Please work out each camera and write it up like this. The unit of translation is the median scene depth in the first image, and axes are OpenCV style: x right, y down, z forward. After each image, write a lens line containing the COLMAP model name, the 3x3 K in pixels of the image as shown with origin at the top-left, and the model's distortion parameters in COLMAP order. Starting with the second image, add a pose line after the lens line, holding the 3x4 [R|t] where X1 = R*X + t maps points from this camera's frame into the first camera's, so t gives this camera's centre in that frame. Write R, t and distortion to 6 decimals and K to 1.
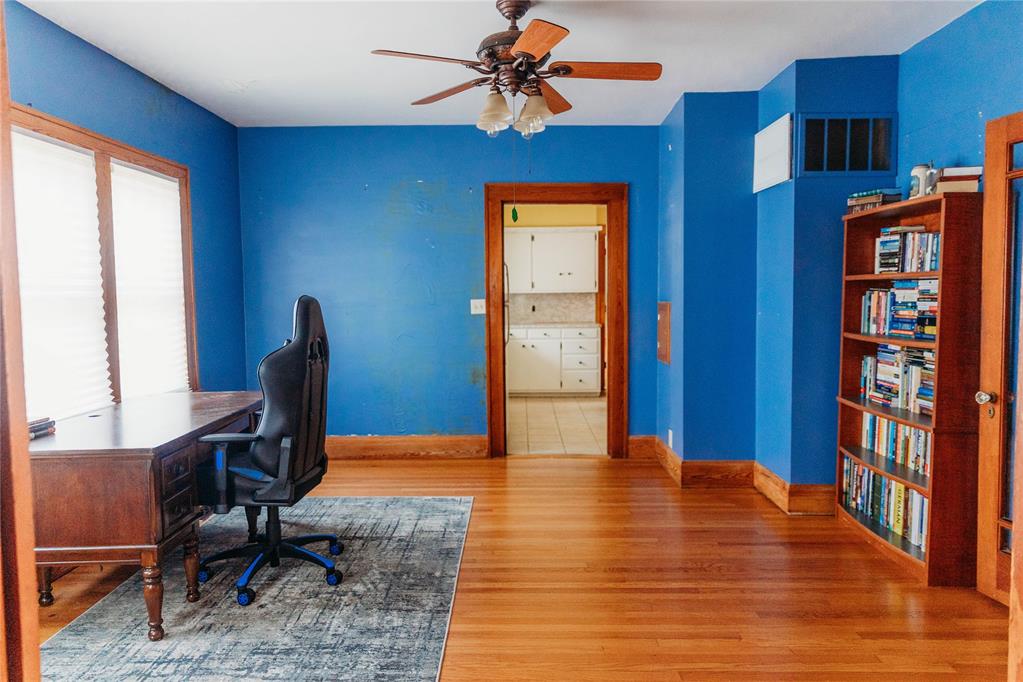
lens RADIAL K [[707.2, 0, 510.3], [0, 707.2, 340.8], [0, 0, 1]] dist [0.002201, -0.000630]
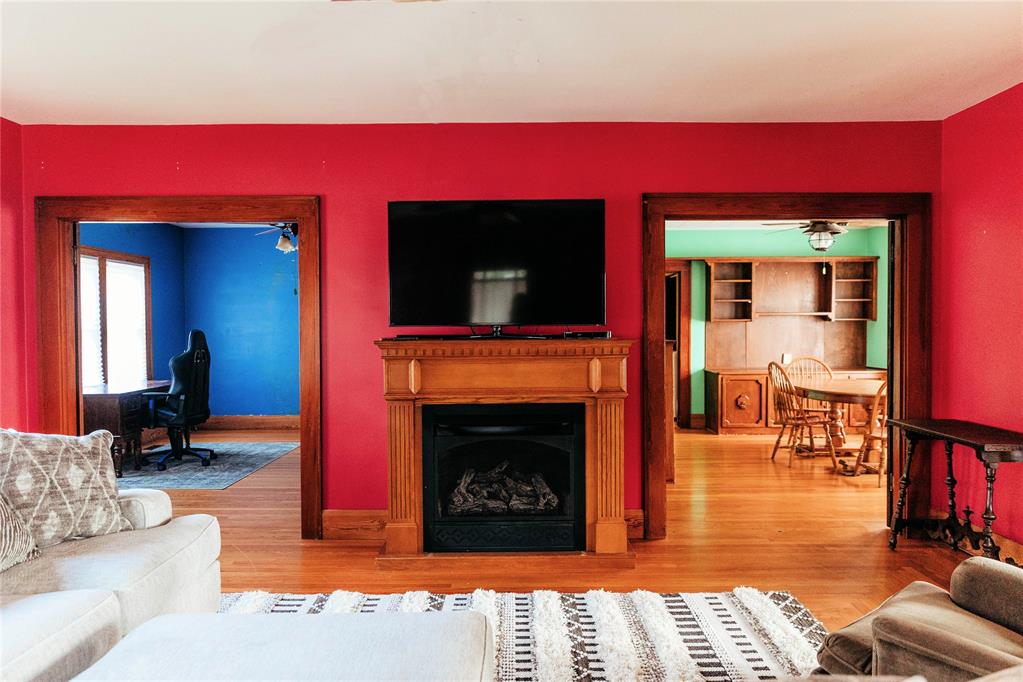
lens RADIAL K [[722.4, 0, 511.8], [0, 722.4, 340.6], [0, 0, 1]] dist [0.001531, 0.000514]
pose [[0.999991, 0.002995, -0.003150, 0.593595], [-0.003137, 0.998930, -0.046144, 0.057772], [0.003009, 0.046153, 0.998930, -1.036617]]
